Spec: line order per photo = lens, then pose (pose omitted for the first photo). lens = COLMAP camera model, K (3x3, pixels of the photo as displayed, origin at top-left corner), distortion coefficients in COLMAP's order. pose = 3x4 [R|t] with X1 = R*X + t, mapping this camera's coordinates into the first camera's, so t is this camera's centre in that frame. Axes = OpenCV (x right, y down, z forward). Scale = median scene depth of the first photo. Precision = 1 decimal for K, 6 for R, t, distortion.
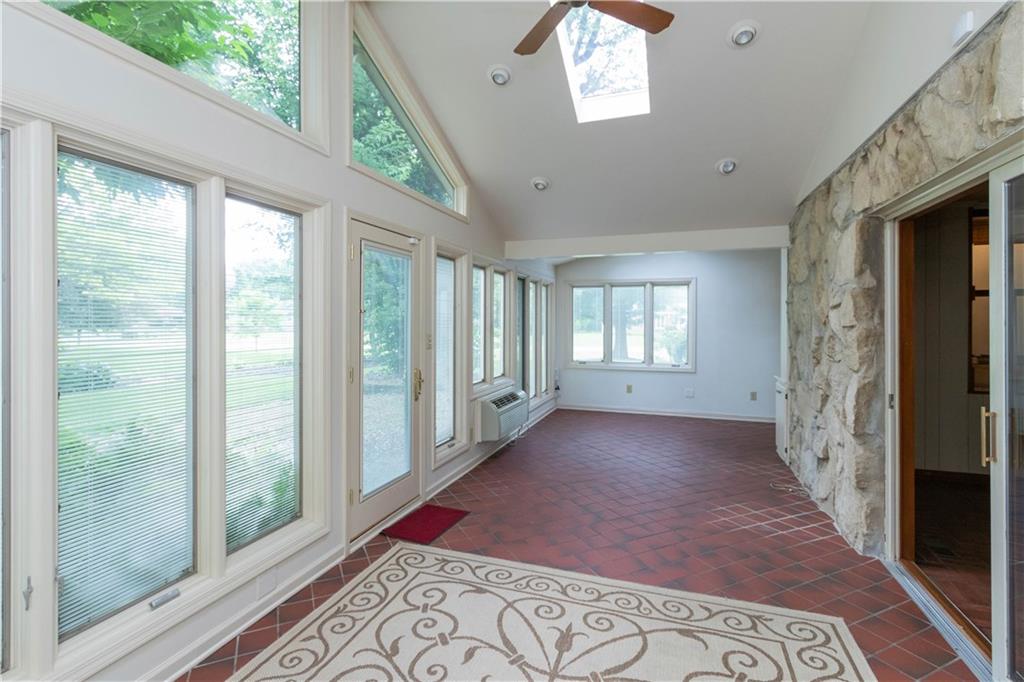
lens RADIAL K [[489.5, 0, 504.4], [0, 489.5, 321.5], [0, 0, 1]] dist [0.001369, 0.000136]
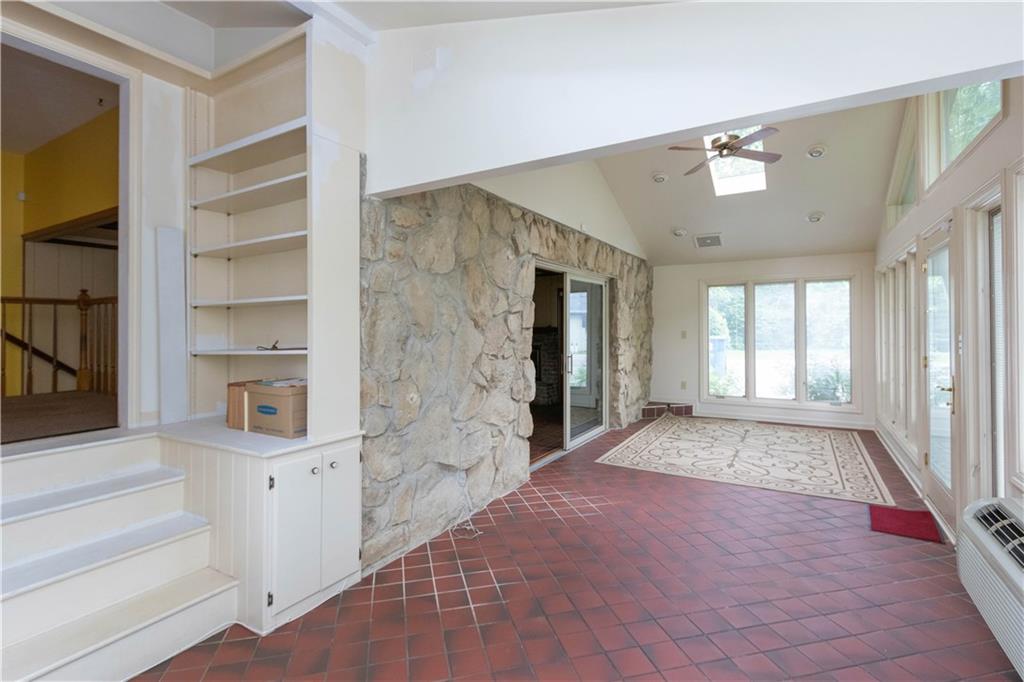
lens RADIAL K [[489.5, 0, 504.4], [0, 489.5, 321.5], [0, 0, 1]] dist [0.001369, 0.000136]
pose [[-0.980869, 0.006518, 0.194562, 0.432579], [0.005343, 0.999964, -0.006566, 0.006127], [-0.194598, -0.005400, -0.980868, 2.112928]]
